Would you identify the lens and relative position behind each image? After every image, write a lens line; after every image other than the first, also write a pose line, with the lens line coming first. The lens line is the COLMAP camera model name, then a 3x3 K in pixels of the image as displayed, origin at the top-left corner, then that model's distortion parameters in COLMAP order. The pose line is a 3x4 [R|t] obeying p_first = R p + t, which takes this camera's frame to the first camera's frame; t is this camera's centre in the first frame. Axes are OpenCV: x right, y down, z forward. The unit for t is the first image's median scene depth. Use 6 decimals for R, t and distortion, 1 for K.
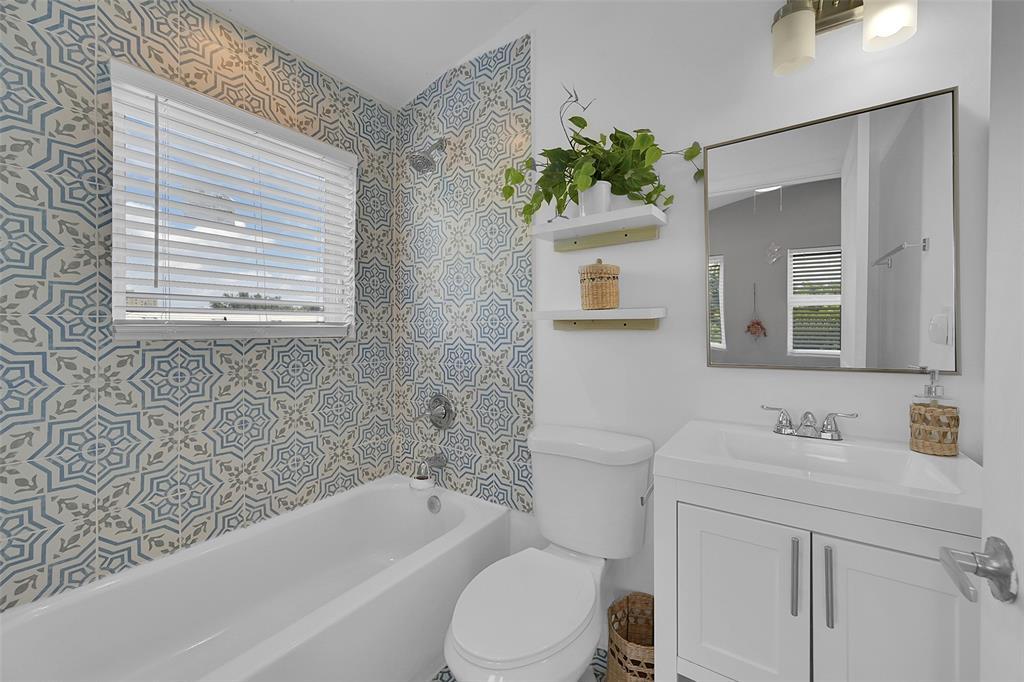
lens RADIAL K [[407.3, 0, 512.6], [0, 407.3, 332.6], [0, 0, 1]] dist [0.001087, 0.000027]
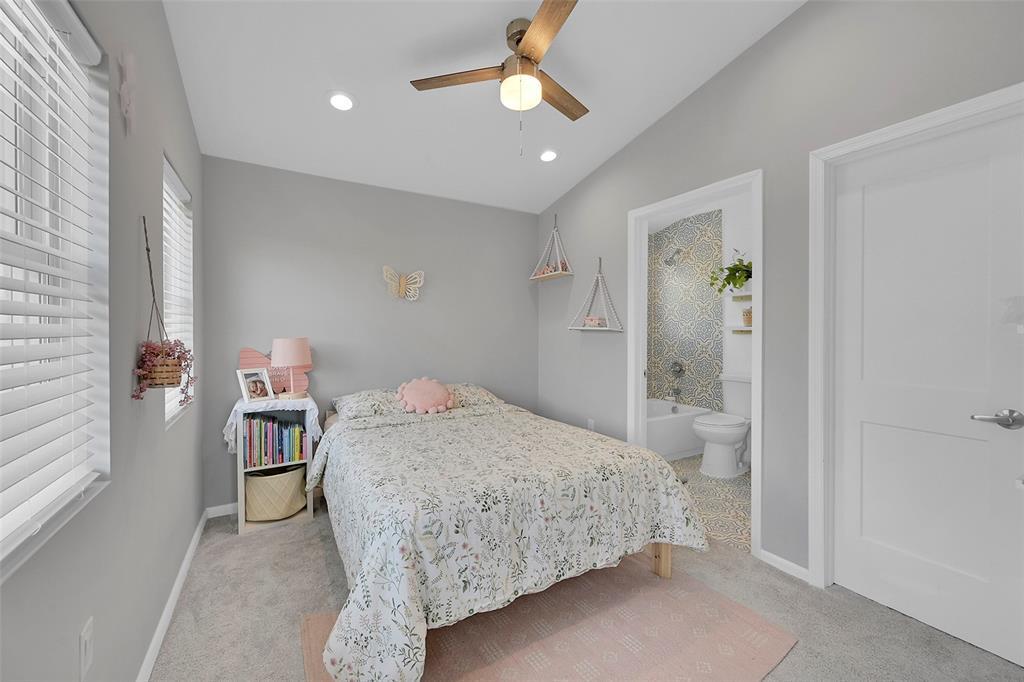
lens RADIAL K [[407.3, 0, 510.5], [0, 407.3, 332.1], [0, 0, 1]] dist [0.001087, 0.000027]
pose [[0.900983, 0.000064, -0.433855, -0.034991], [-0.002464, 0.999985, -0.004970, -0.000725], [0.433848, 0.005547, 0.900969, -1.636886]]
